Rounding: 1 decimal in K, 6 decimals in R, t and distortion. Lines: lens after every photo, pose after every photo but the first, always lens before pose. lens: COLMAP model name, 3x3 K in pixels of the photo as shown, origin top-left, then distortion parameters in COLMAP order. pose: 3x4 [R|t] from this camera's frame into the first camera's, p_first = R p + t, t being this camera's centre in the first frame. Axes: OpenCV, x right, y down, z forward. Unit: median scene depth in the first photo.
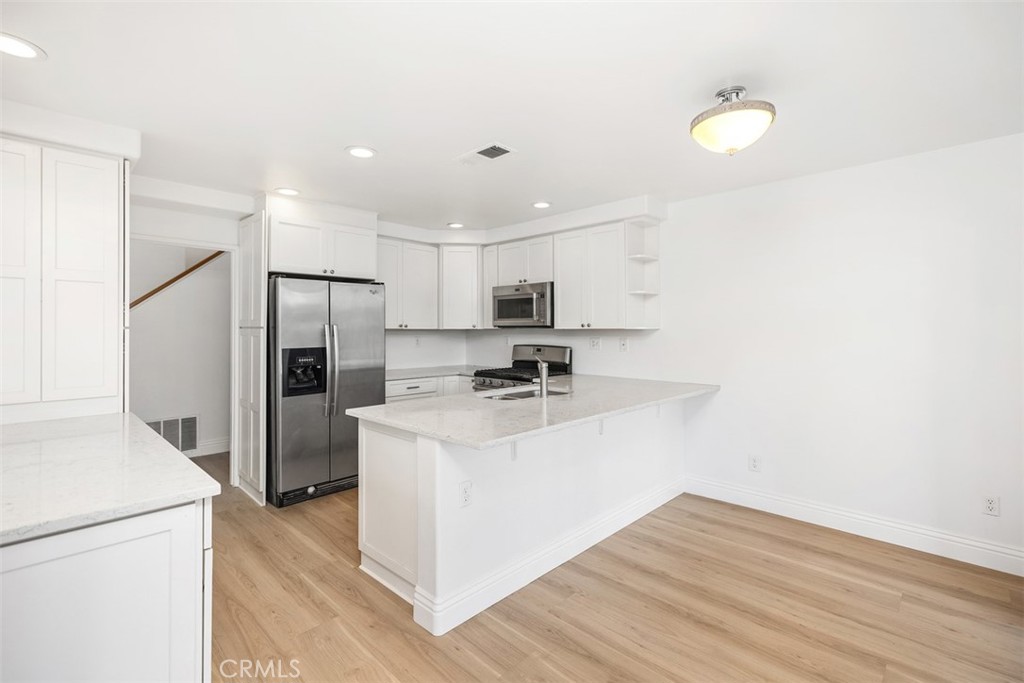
lens RADIAL K [[464.0, 0, 519.1], [0, 464.0, 338.2], [0, 0, 1]] dist [0.007943, -0.001788]
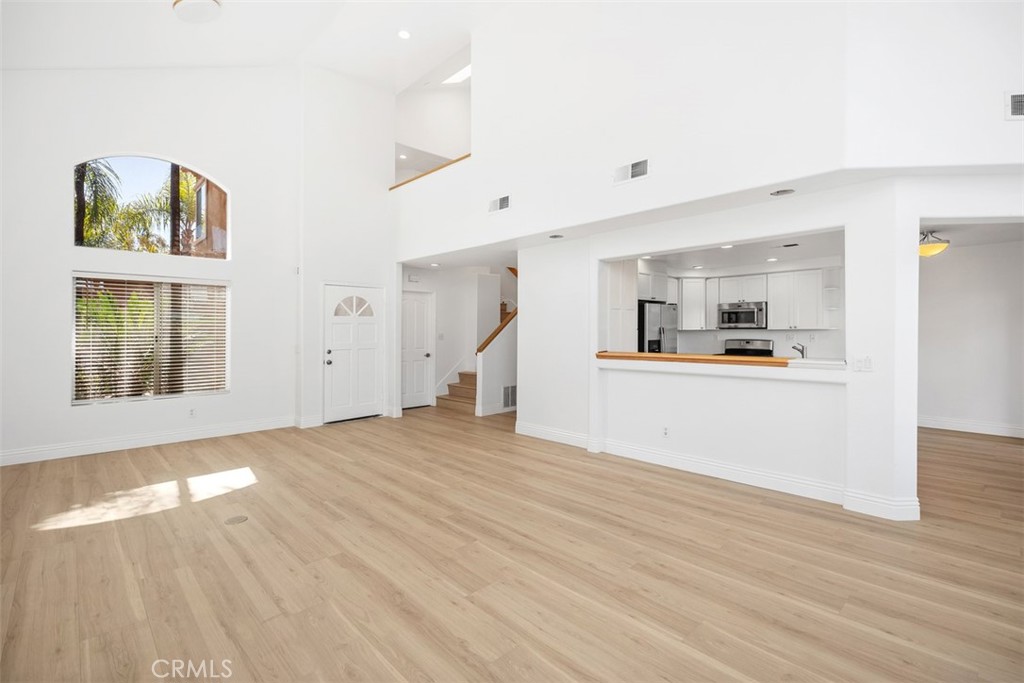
lens RADIAL K [[464.0, 0, 509.0], [0, 464.0, 320.0], [0, 0, 1]] dist [0.007943, -0.001788]
pose [[0.998467, -0.004966, -0.055136, -0.774291], [0.002505, 0.999001, -0.044618, 0.019514], [0.055302, 0.044412, 0.997481, -0.746702]]
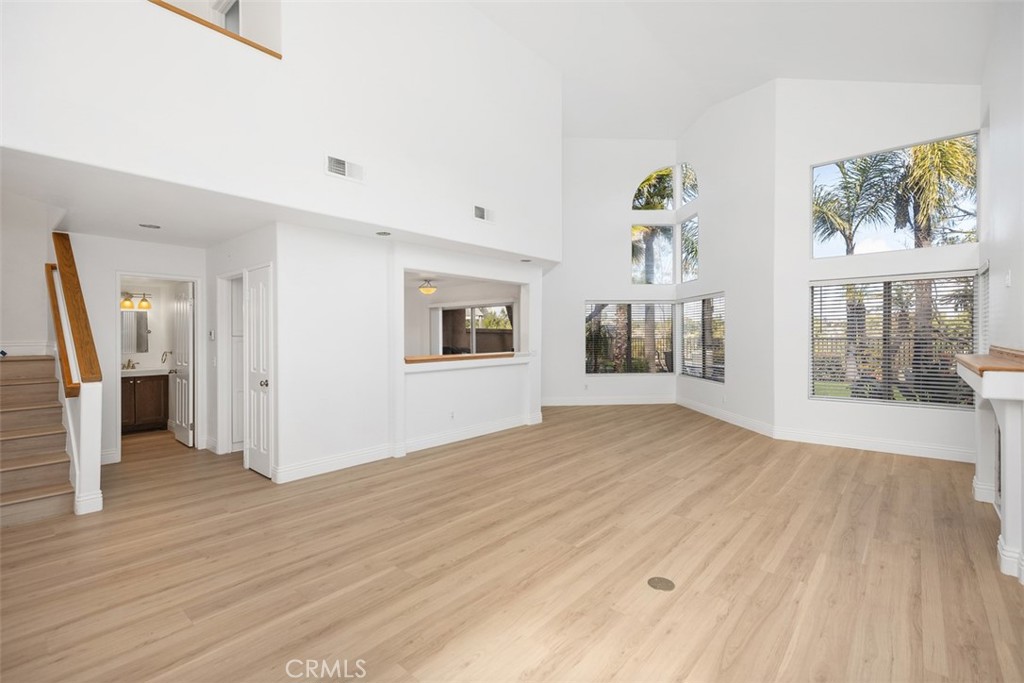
lens RADIAL K [[464.0, 0, 510.0], [0, 464.0, 344.0], [0, 0, 1]] dist [0.007943, -0.001788]
pose [[-0.042386, -0.017662, 0.998945, -1.847086], [0.025814, 0.999491, 0.018767, -0.004886], [-0.998768, 0.026582, -0.041908, 0.222386]]
